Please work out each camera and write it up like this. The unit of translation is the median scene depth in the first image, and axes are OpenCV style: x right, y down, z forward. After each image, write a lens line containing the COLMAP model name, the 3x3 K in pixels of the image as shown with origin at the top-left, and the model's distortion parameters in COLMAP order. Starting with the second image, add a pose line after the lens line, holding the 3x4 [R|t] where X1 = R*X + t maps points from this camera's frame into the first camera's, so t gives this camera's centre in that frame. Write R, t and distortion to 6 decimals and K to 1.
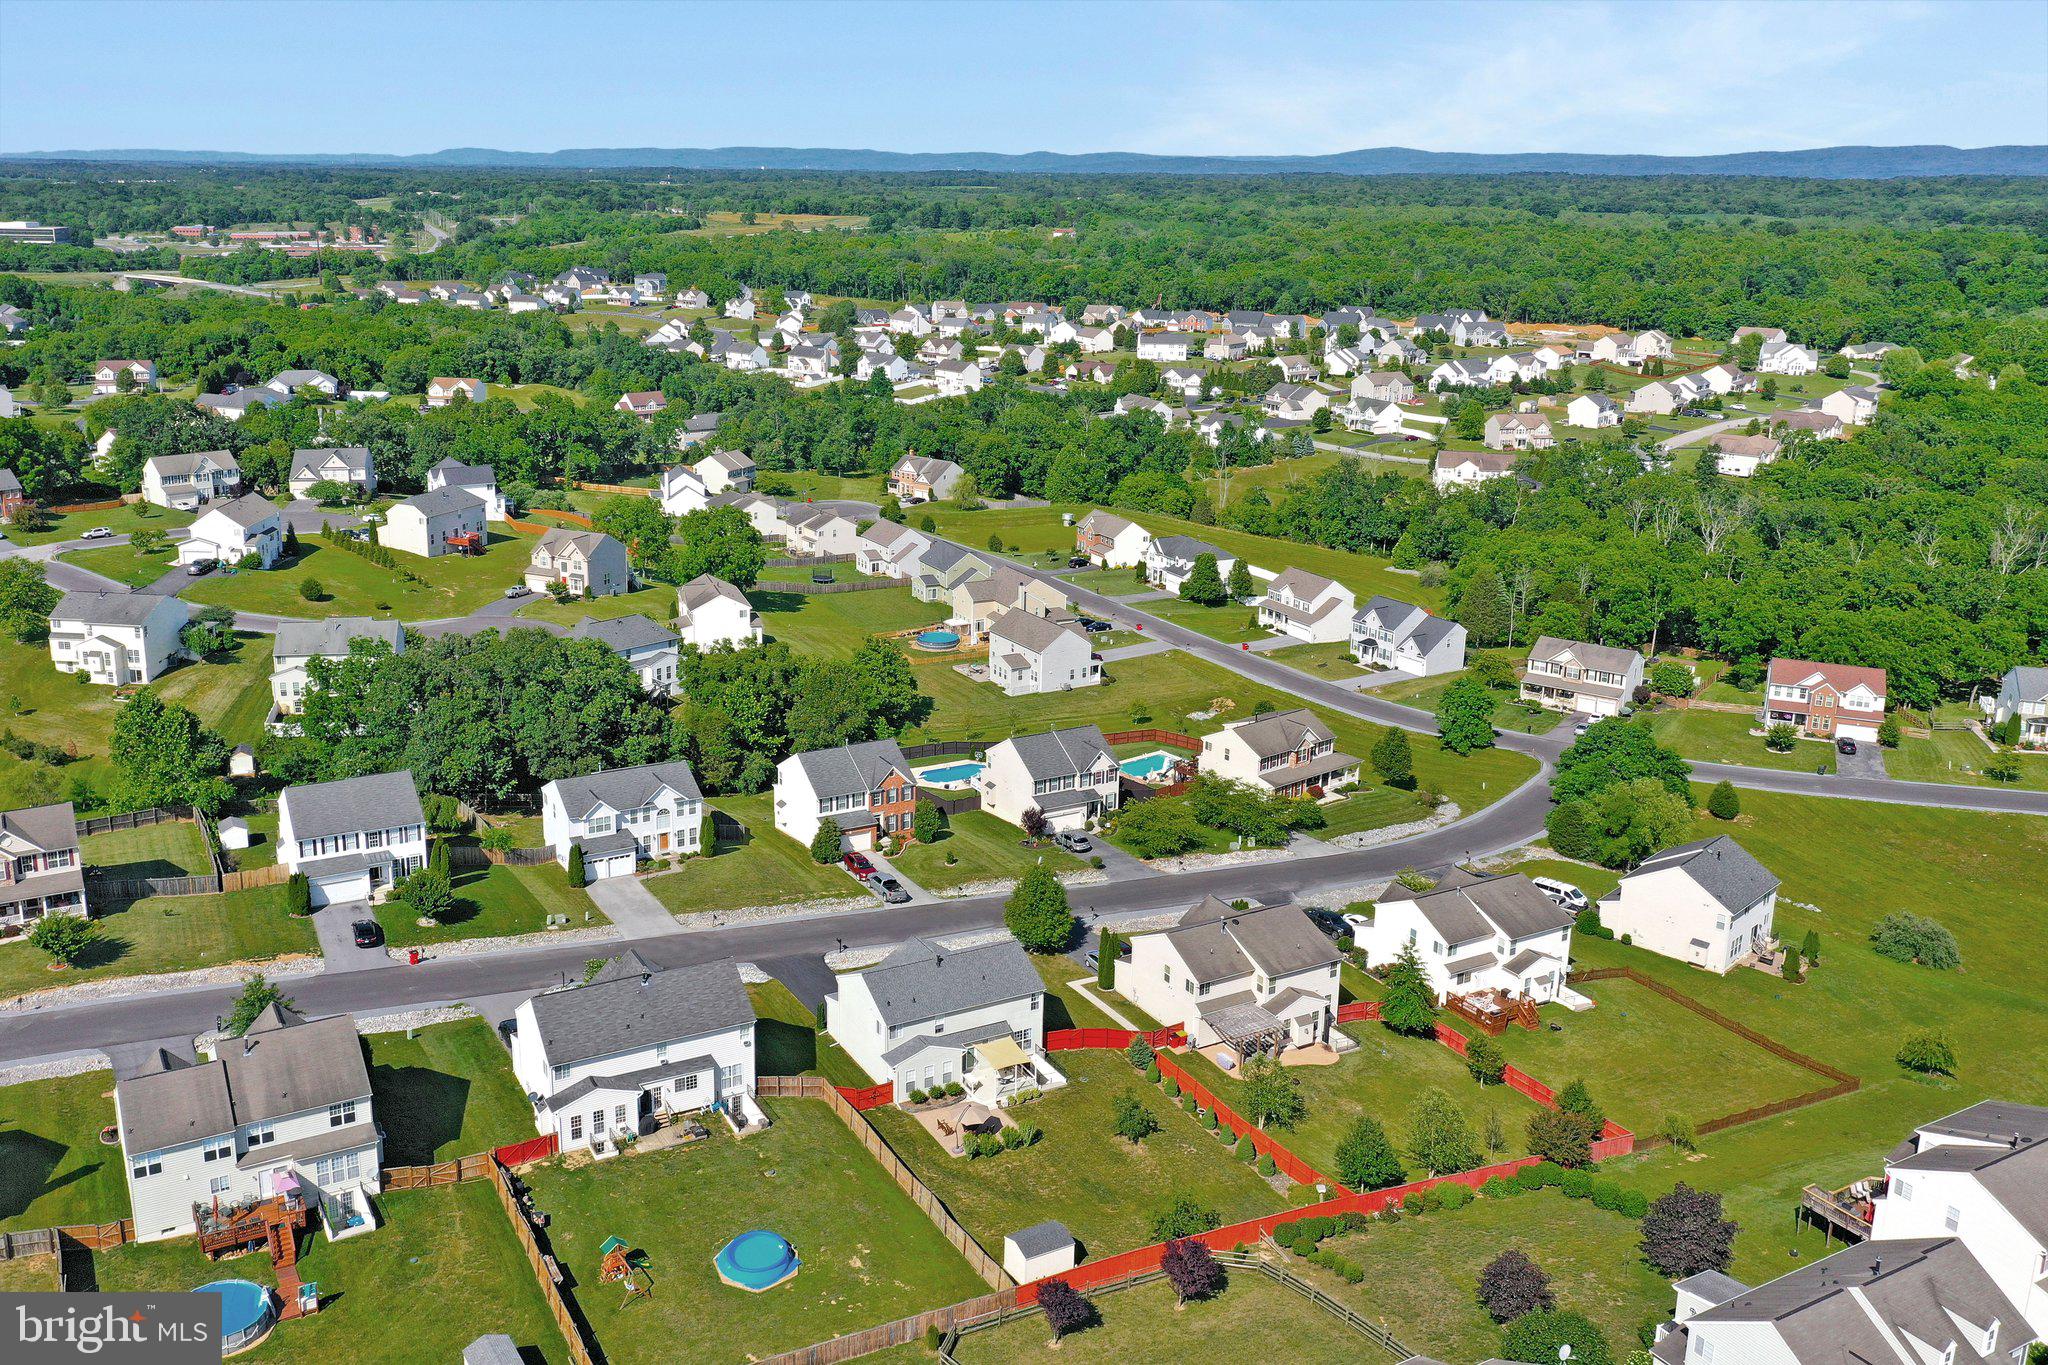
lens RADIAL K [[1694.2, 0, 898.3], [0, 1694.2, 626.4], [0, 0, 1]] dist [0.001940, 0.007853]
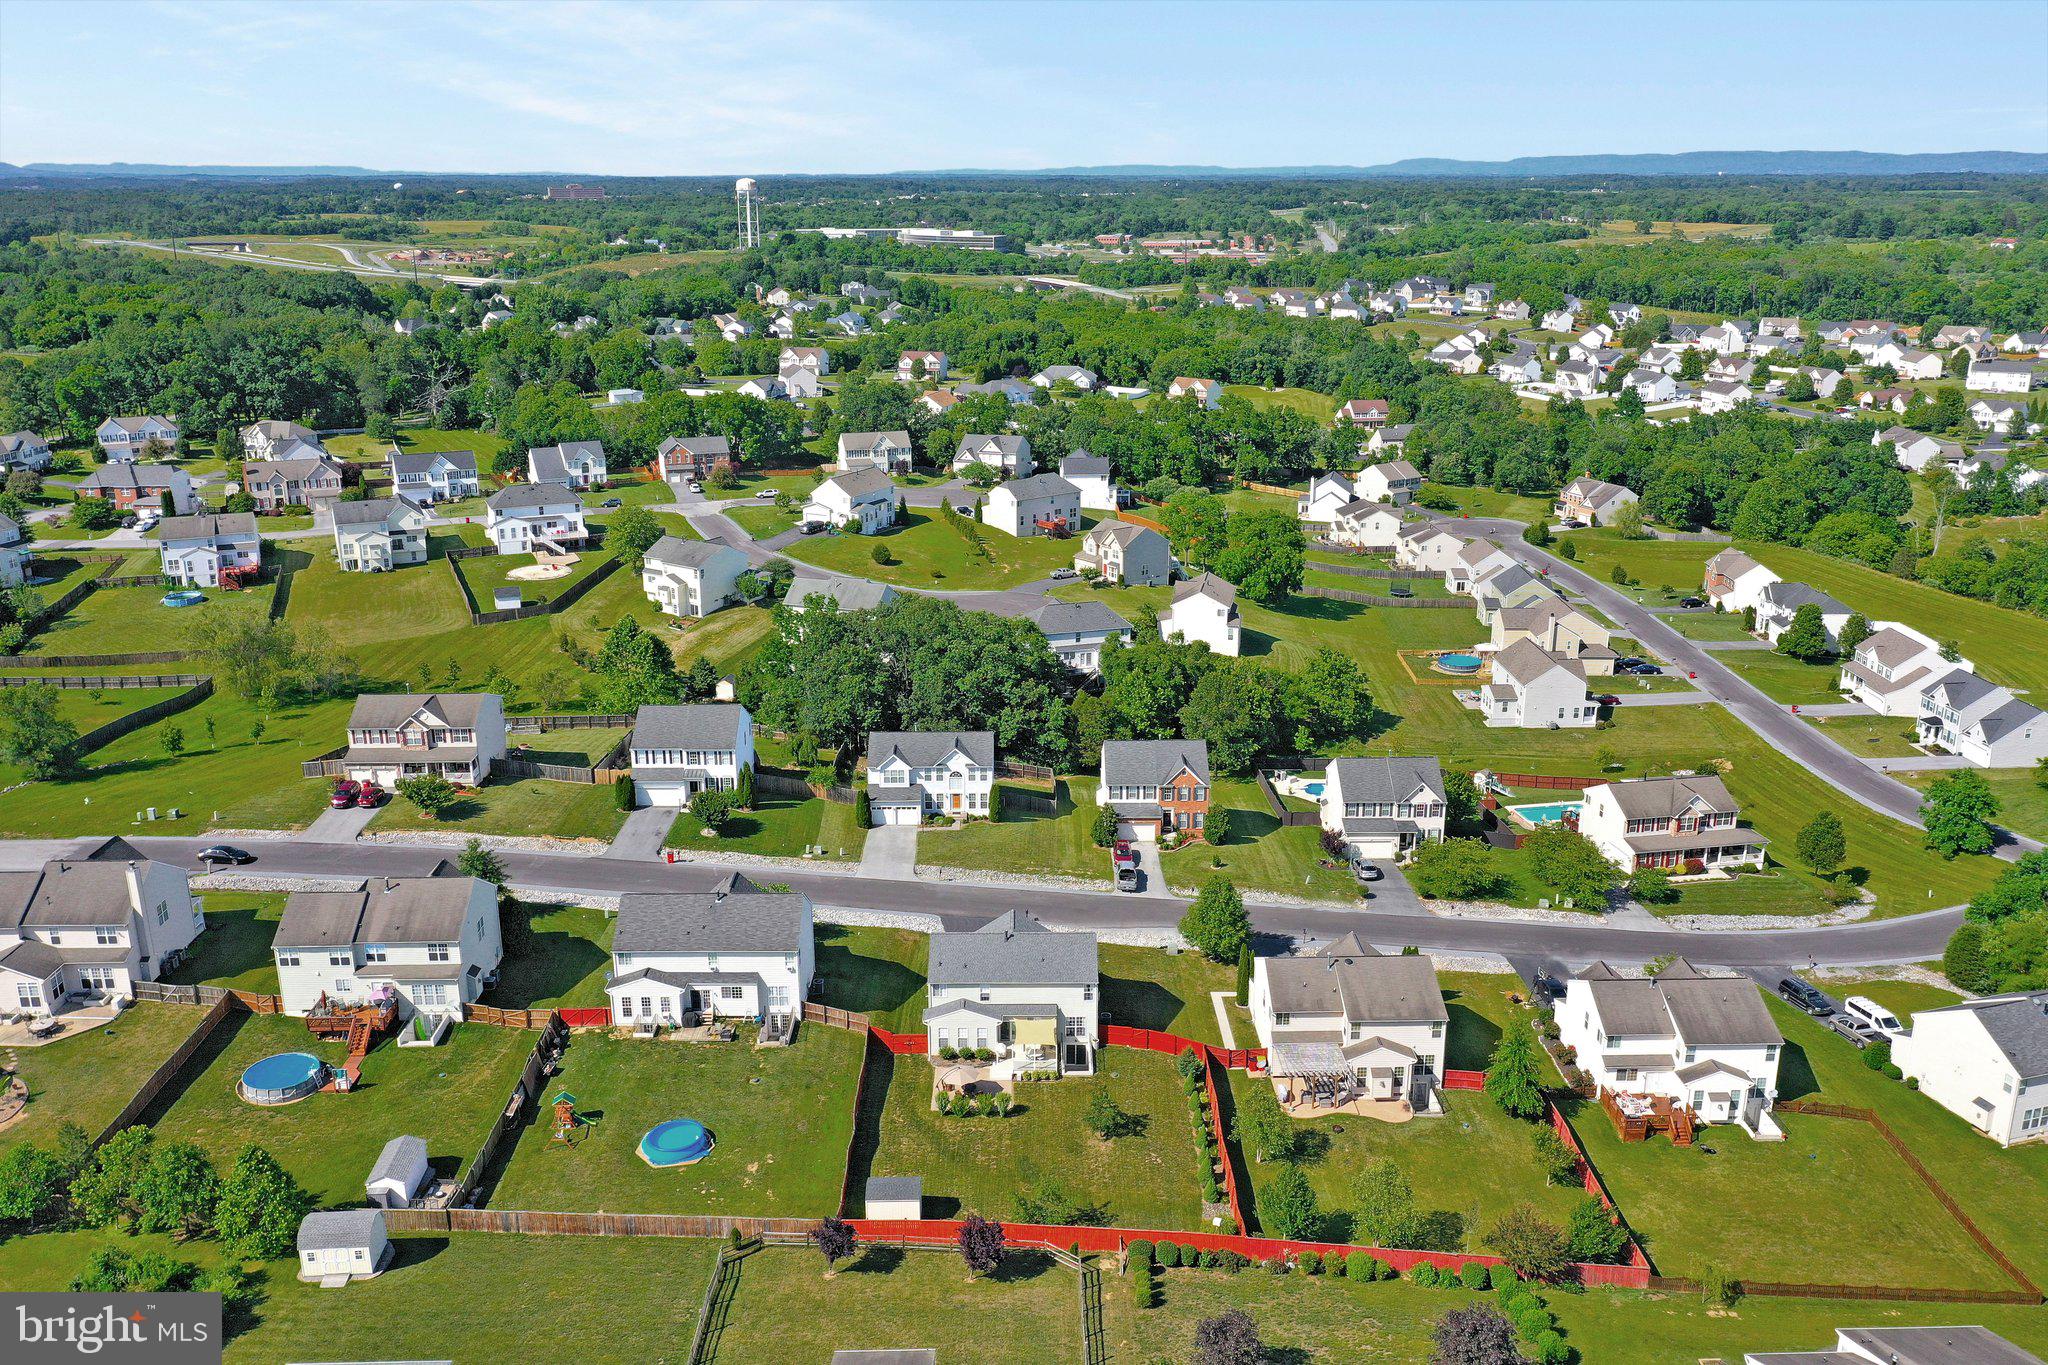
lens RADIAL K [[1626.7, 0, 1023.8], [0, 1626.7, 704.3], [0, 0, 1]] dist [0.003597, 0.002304]
pose [[0.895117, 0.126355, -0.427550, 0.323266], [-0.105362, 0.991786, 0.072520, -0.015880], [0.433202, -0.019866, 0.901078, 0.062870]]
